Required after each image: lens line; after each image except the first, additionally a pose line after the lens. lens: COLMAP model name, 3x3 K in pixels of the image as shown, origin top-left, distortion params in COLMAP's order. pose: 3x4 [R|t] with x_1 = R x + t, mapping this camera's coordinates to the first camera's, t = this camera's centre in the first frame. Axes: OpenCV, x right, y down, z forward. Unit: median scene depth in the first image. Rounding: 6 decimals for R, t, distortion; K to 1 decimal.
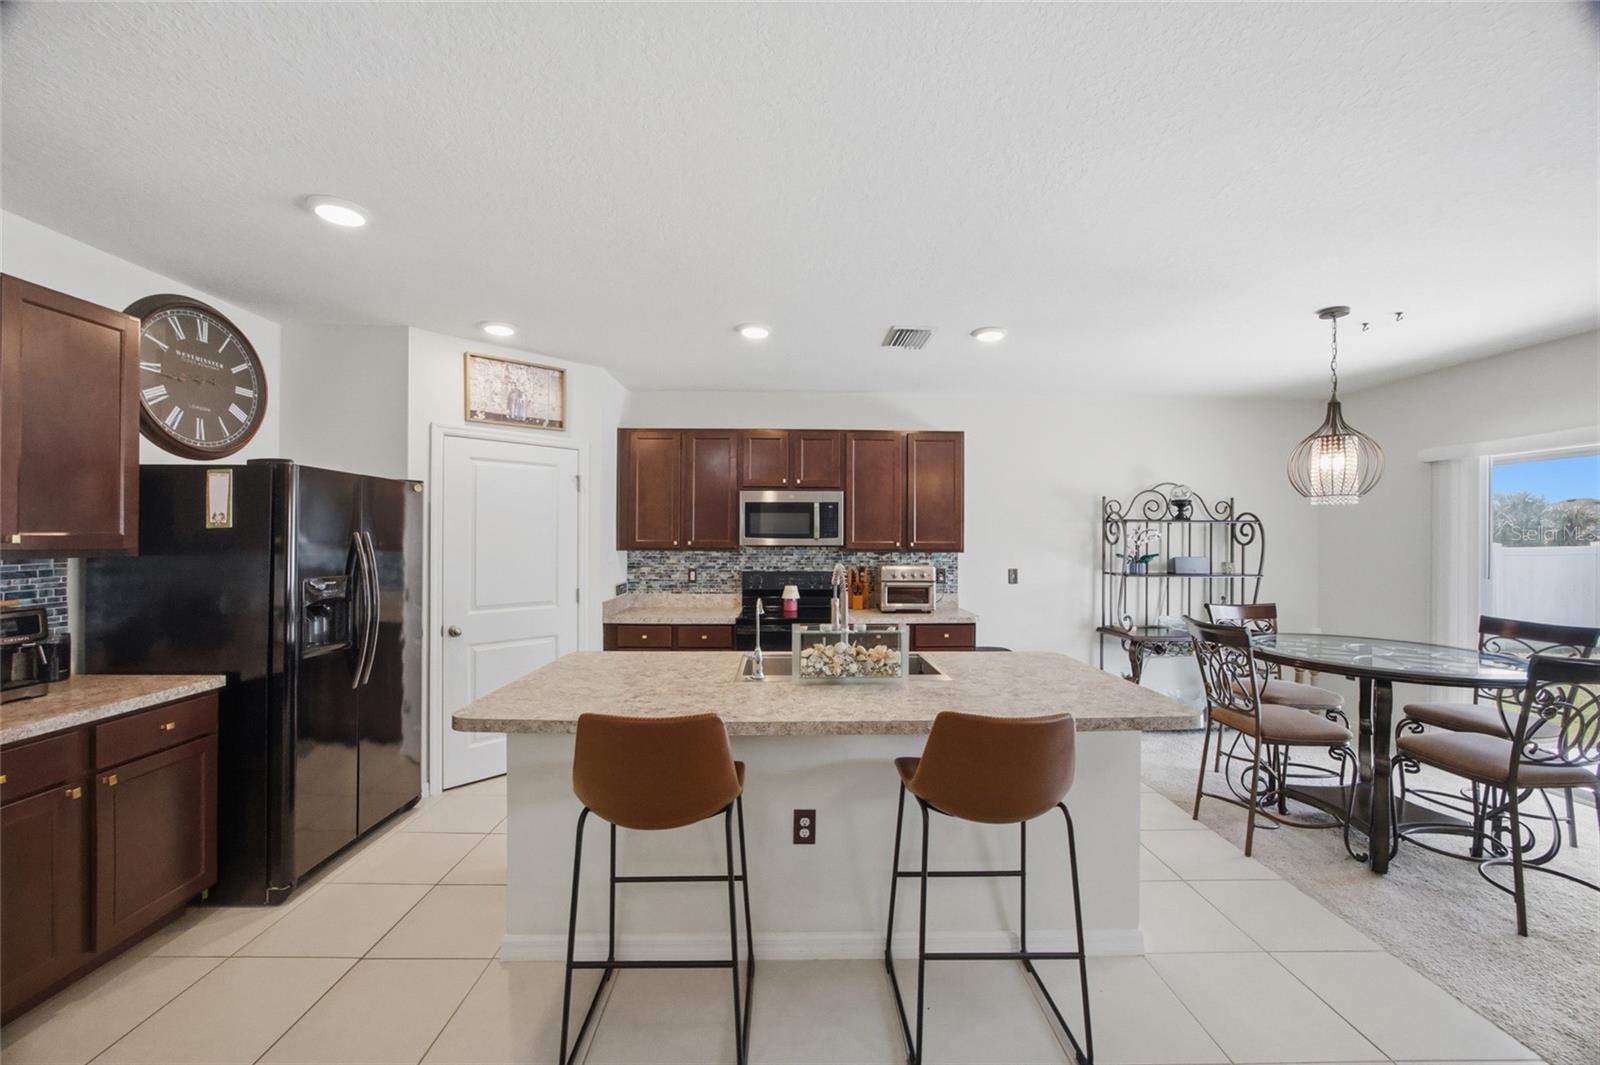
lens RADIAL K [[612.0, 0, 799.0], [0, 612.0, 536.9], [0, 0, 1]] dist [-0.028740, 0.010861]
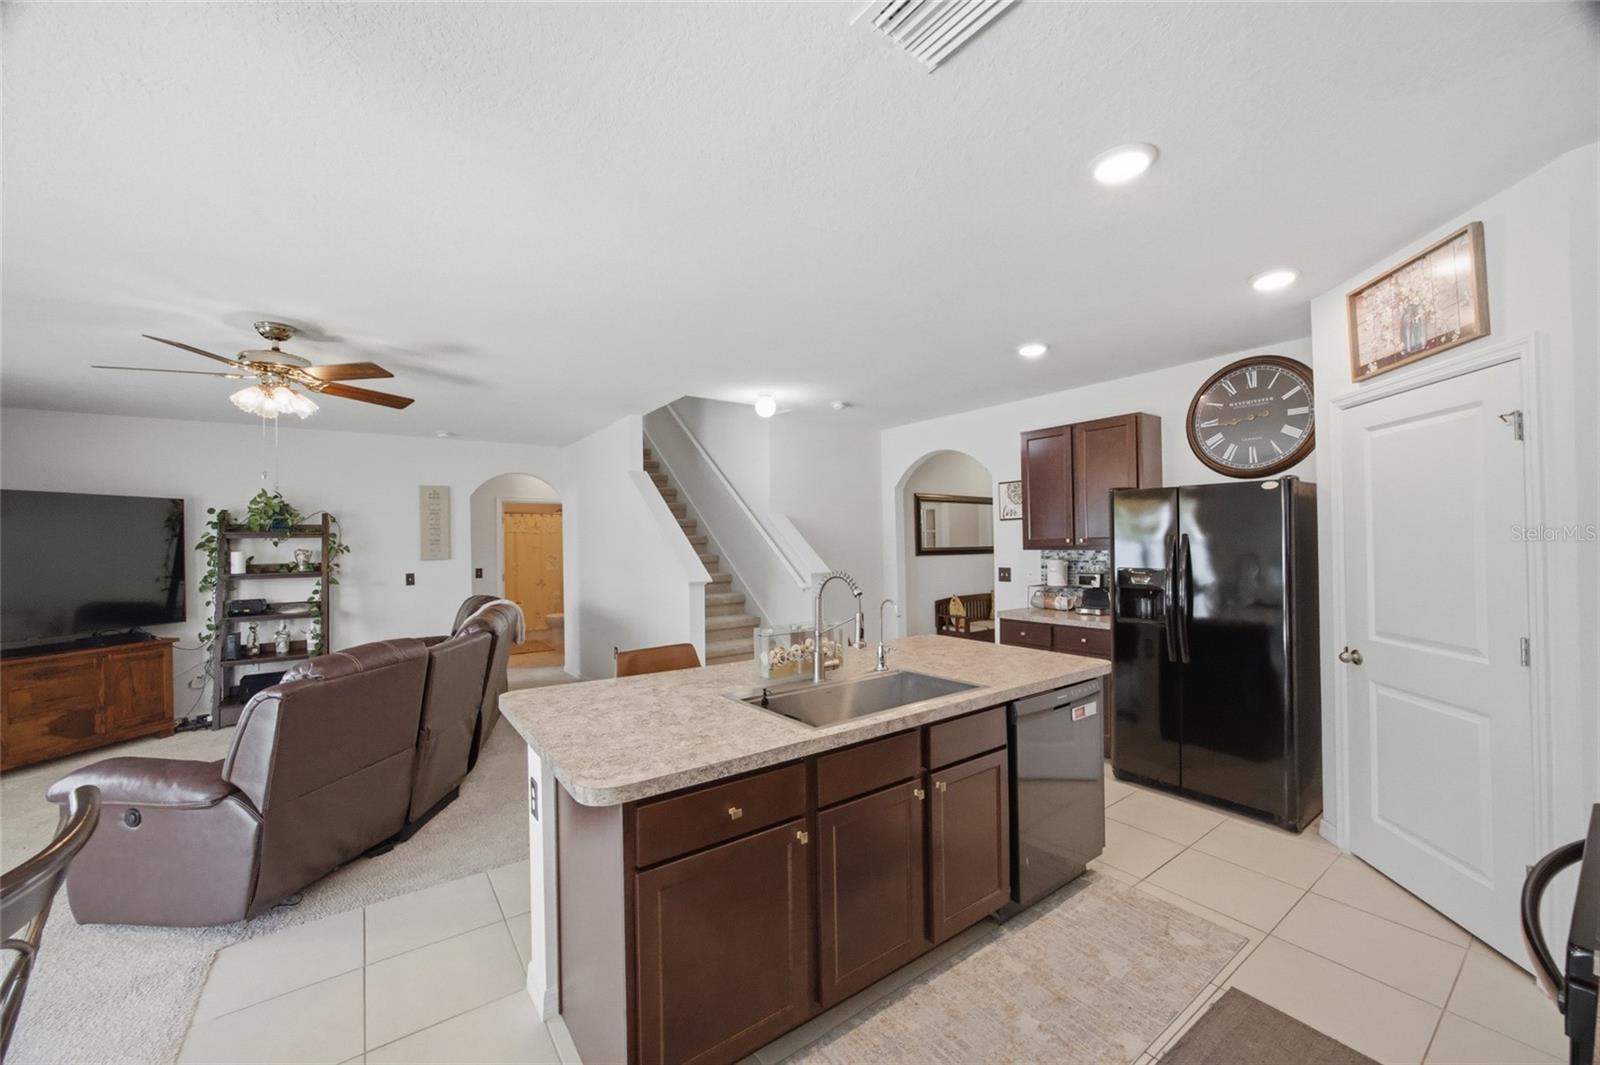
lens RADIAL K [[612.0, 0, 799.0], [0, 612.0, 536.9], [0, 0, 1]] dist [-0.028740, 0.010861]
pose [[-0.822139, 0.005389, -0.569261, 0.431186], [0.013810, 0.999850, -0.010479, 0.000046], [0.569119, -0.016477, -0.822090, 1.150225]]
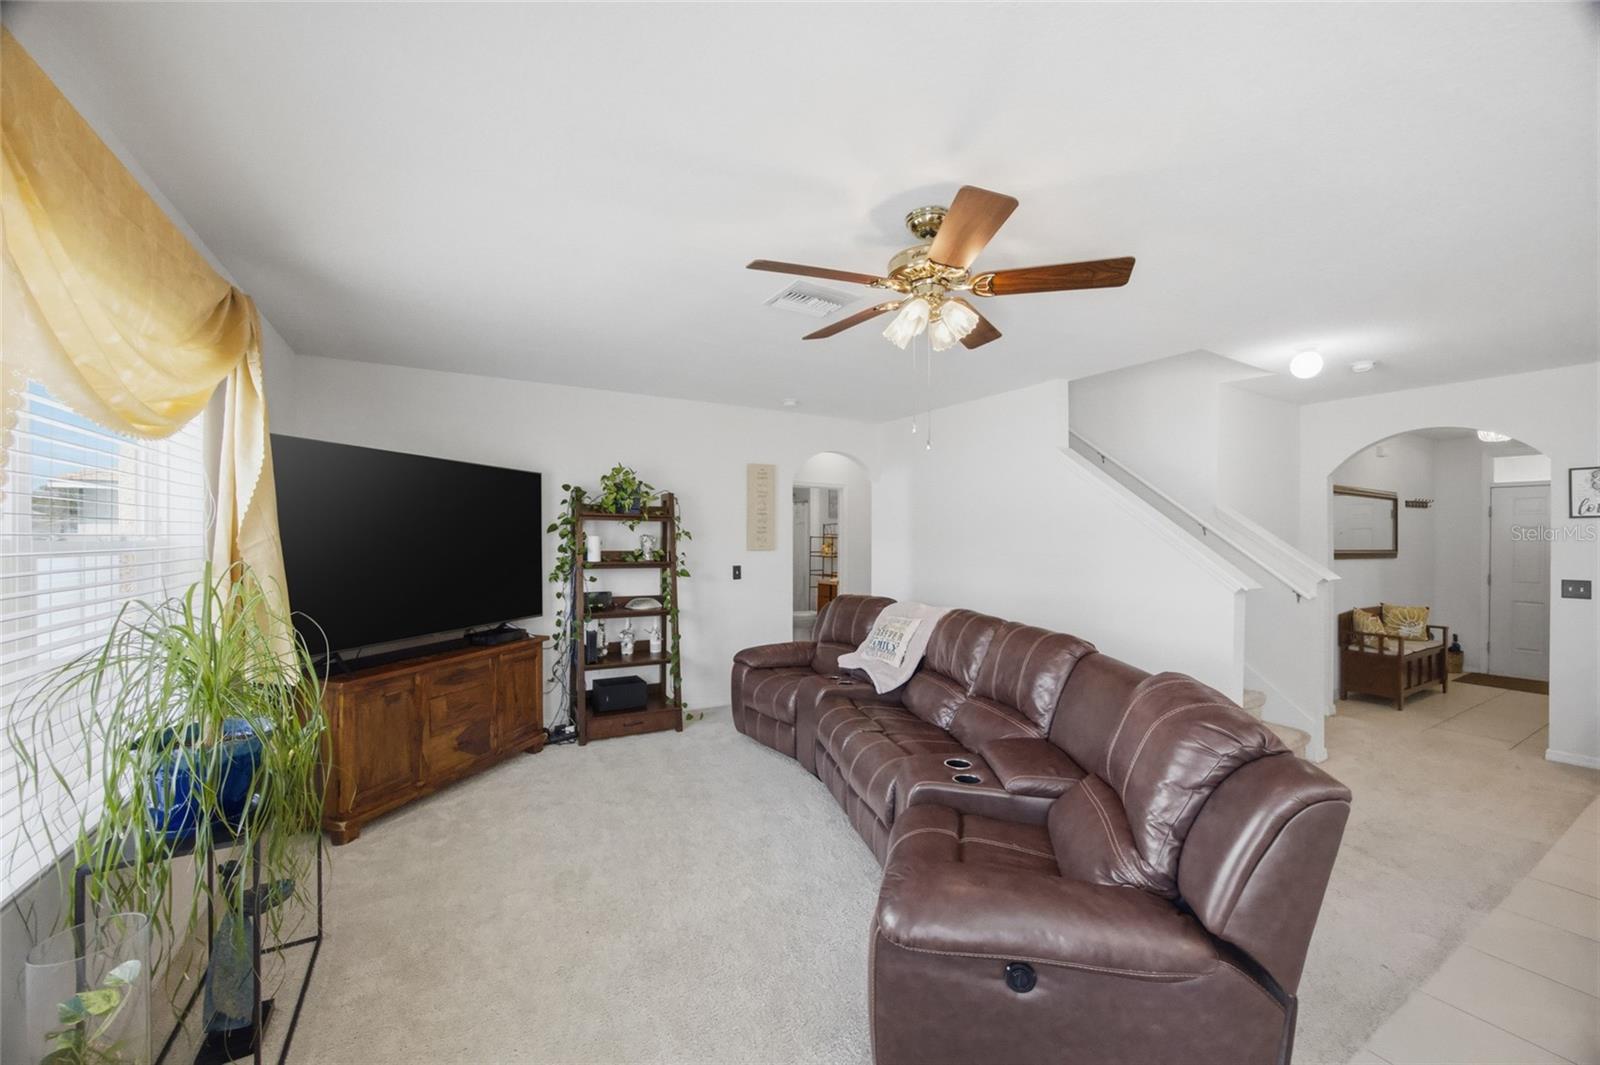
lens RADIAL K [[612.0, 0, 799.0], [0, 612.0, 536.9], [0, 0, 1]] dist [-0.028740, 0.010861]
pose [[-0.872773, -0.009893, -0.488026, 0.937279], [-0.009731, 0.999949, -0.002867, 0.002844], [0.488029, 0.002246, -0.872825, 0.519715]]
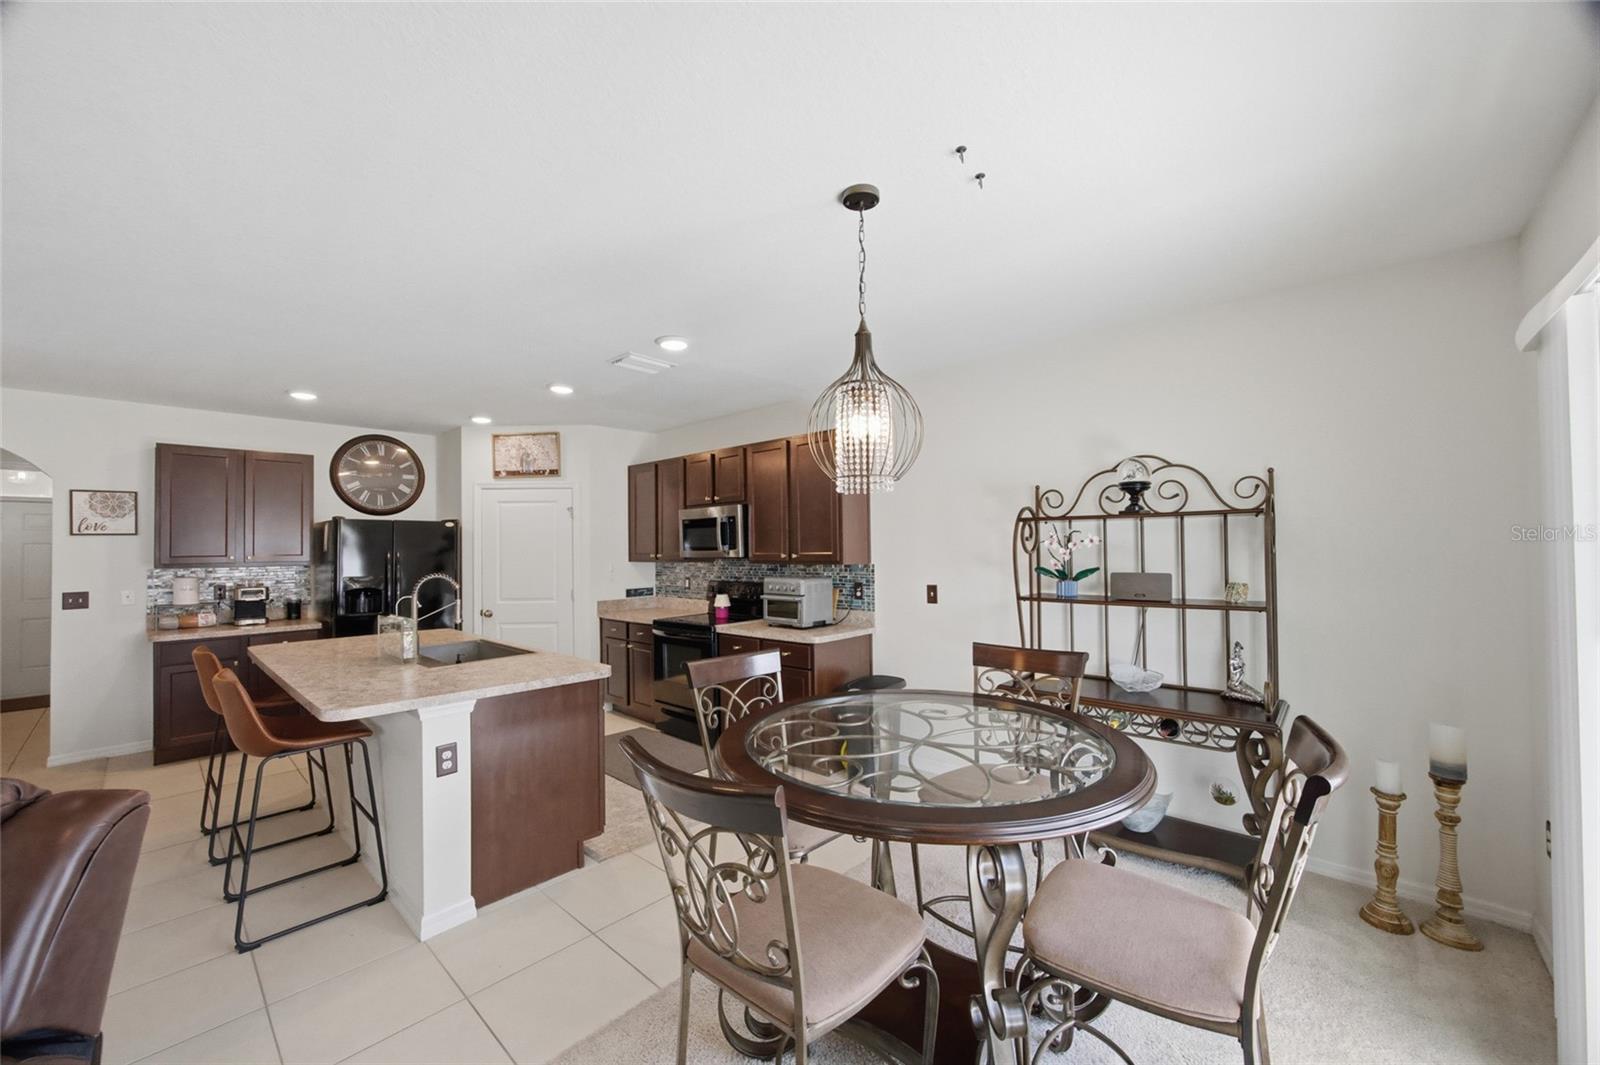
lens RADIAL K [[612.0, 0, 799.0], [0, 612.0, 536.9], [0, 0, 1]] dist [-0.028740, 0.010861]
pose [[0.723730, -0.025974, -0.689594, 1.026968], [0.016639, 0.999658, -0.020190, 0.003099], [0.689882, 0.003138, 0.723915, 0.388759]]
